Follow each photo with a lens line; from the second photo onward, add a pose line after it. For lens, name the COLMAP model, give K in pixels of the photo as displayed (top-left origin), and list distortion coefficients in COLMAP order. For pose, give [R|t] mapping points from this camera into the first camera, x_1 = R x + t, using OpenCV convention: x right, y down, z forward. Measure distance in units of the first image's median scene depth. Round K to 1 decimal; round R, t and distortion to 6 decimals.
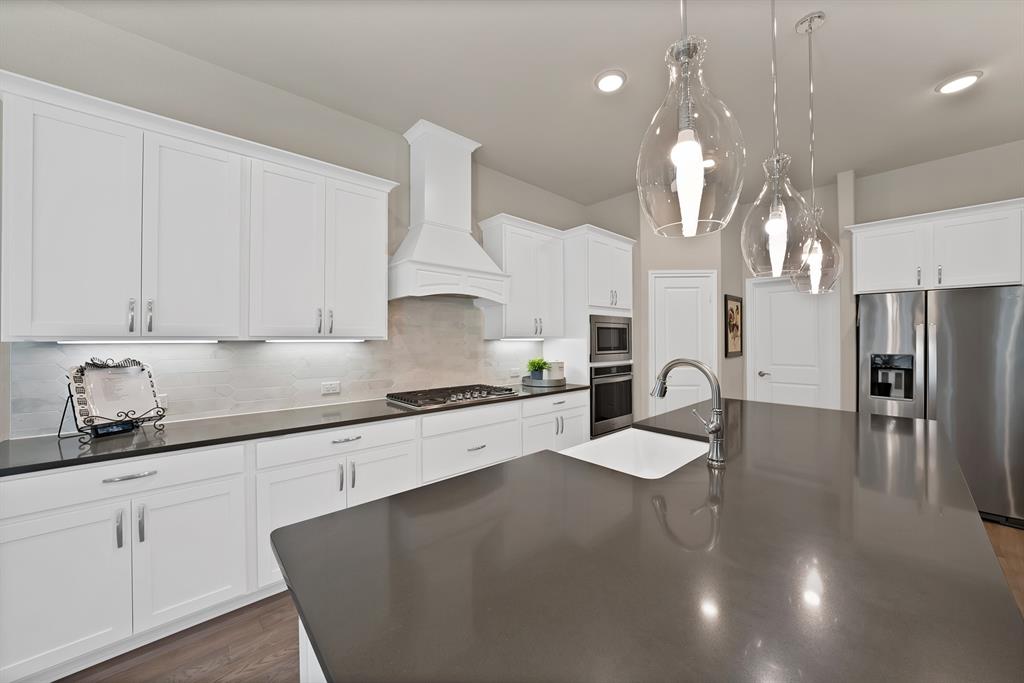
lens RADIAL K [[374.1, 0, 510.3], [0, 374.1, 336.0], [0, 0, 1]] dist [-0.009040, 0.000188]
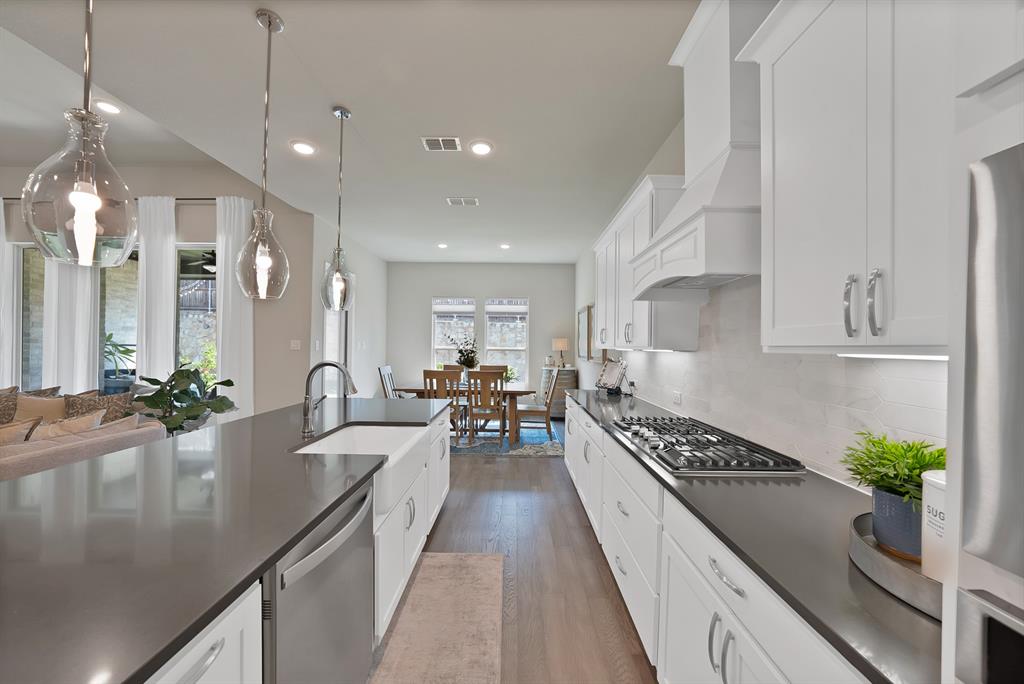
lens RADIAL K [[368.2, 0, 513.9], [0, 368.2, 345.5], [0, 0, 1]] dist [-0.011689, 0.000080]
pose [[-0.668098, -0.006591, -0.744044, 0.424952], [-0.004062, 0.999978, -0.005211, 0.003812], [0.744062, -0.000460, -0.668110, 1.012881]]
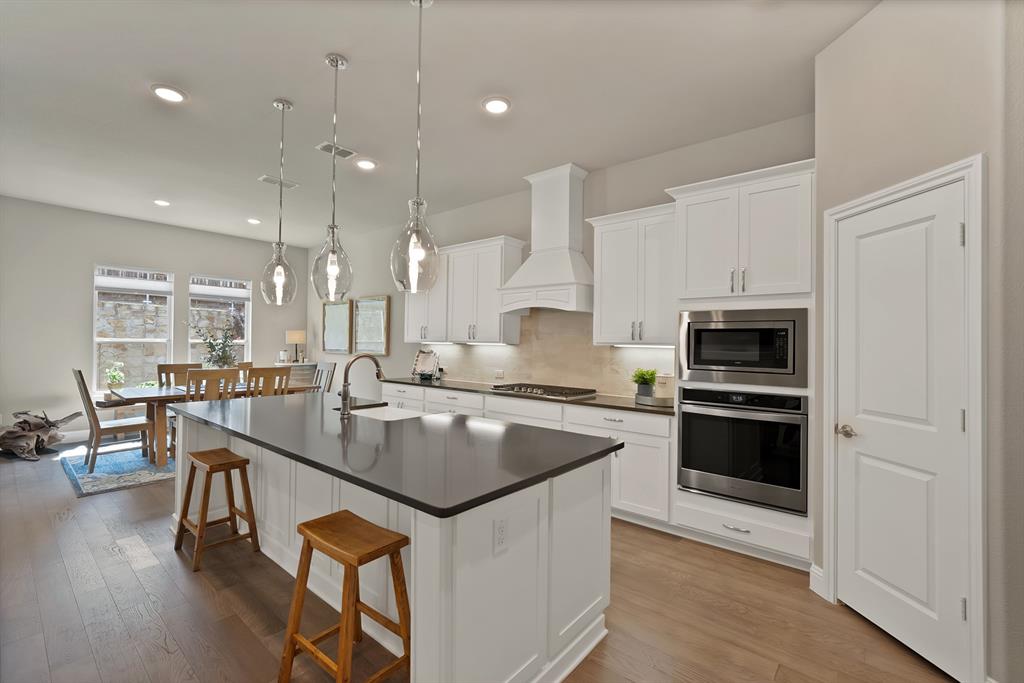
lens RADIAL K [[438.2, 0, 509.6], [0, 438.2, 337.5], [0, 0, 1]] dist [-0.004428, -0.000288]
pose [[0.143759, -0.007762, -0.989582, 1.035506], [-0.006598, 0.999939, -0.008802, 0.000297], [0.989591, 0.007795, 0.143699, 0.587018]]
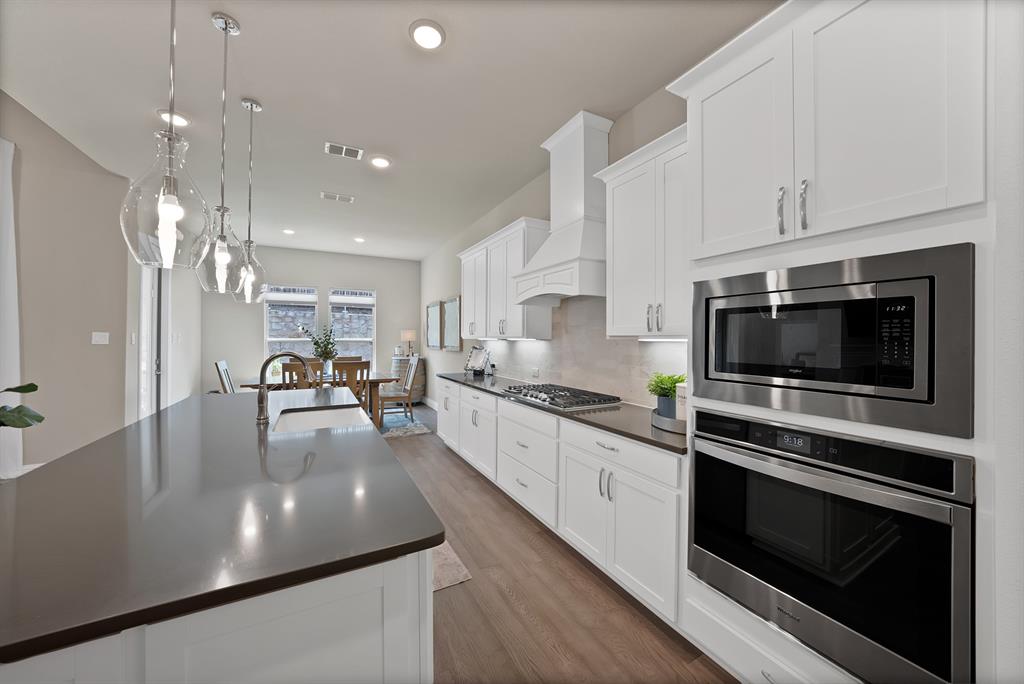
lens RADIAL K [[363.8, 0, 509.9], [0, 363.8, 337.0], [0, 0, 1]] dist [-0.011114, 0.000104]
pose [[-0.235389, -0.001212, -0.971900, 0.692915], [0.005475, 0.999982, -0.002573, 0.004471], [0.971886, -0.005927, -0.235378, 0.936640]]
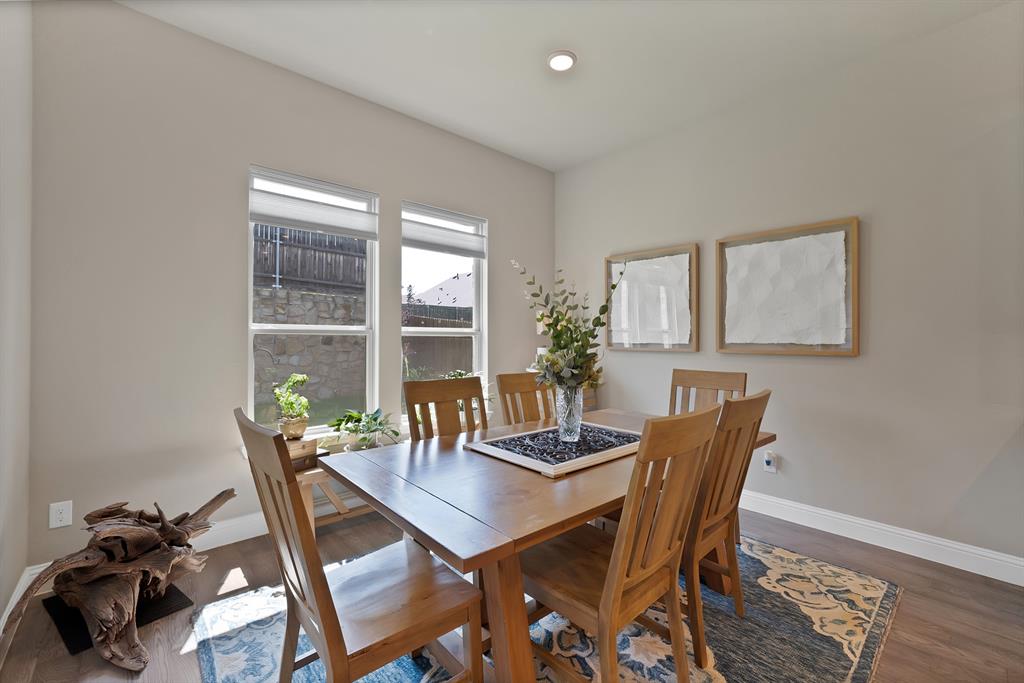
lens RADIAL K [[426.8, 0, 510.8], [0, 426.8, 335.8], [0, 0, 1]] dist [-0.020279, 0.000192]
pose [[0.010813, -0.003208, -0.999936, -0.070809], [0.002972, 0.999991, -0.003176, 0.026450], [0.999937, -0.002937, 0.010822, -0.278651]]
